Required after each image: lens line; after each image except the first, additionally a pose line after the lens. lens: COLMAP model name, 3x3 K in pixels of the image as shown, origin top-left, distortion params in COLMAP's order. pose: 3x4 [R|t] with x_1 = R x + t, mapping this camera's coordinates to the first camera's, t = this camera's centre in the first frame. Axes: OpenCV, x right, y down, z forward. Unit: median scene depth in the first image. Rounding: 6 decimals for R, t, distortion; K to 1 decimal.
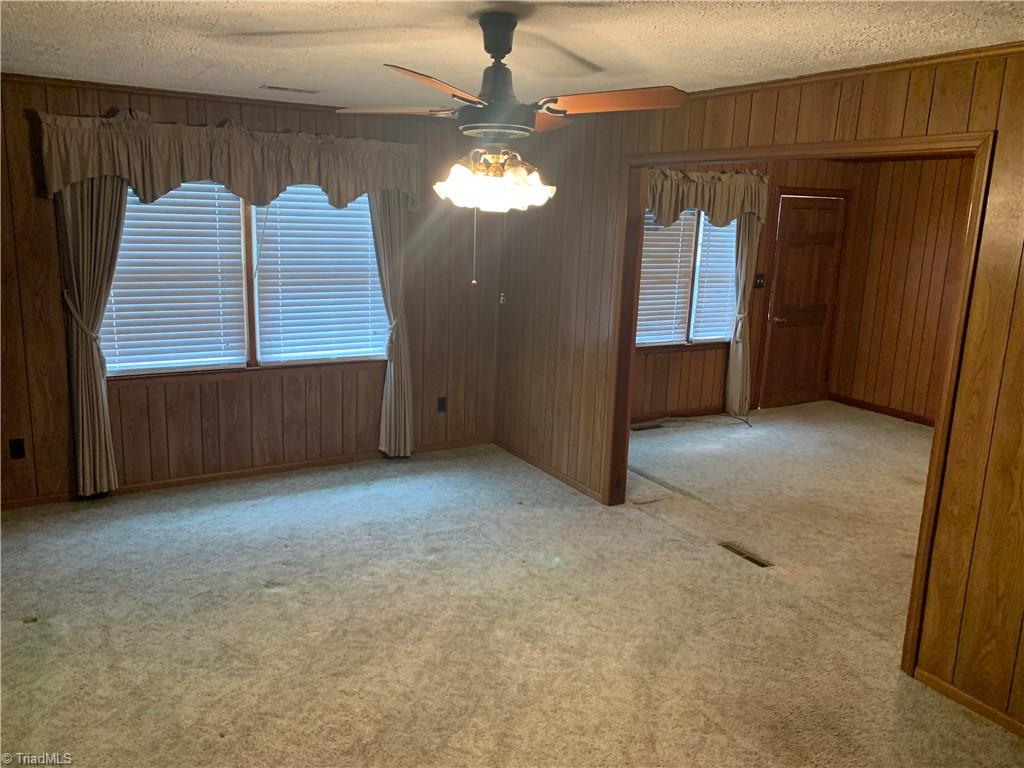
lens RADIAL K [[780.0, 0, 503.9], [0, 780.0, 376.1], [0, 0, 1]] dist [0.010154, -0.008521]
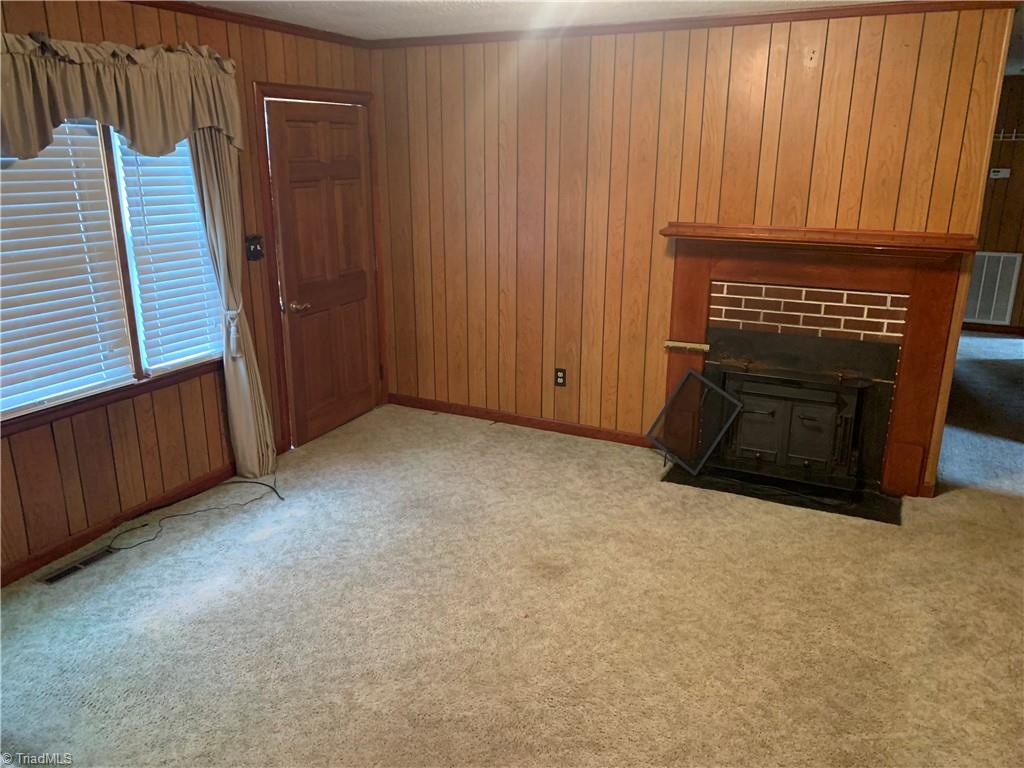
lens RADIAL K [[780.0, 0, 505.7], [0, 780.0, 389.9], [0, 0, 1]] dist [0.010154, -0.008521]
pose [[0.832590, -0.192508, 0.519360, 0.164032], [0.139417, 0.980307, 0.139865, -0.074926], [-0.536057, -0.044043, 0.843032, 0.409936]]
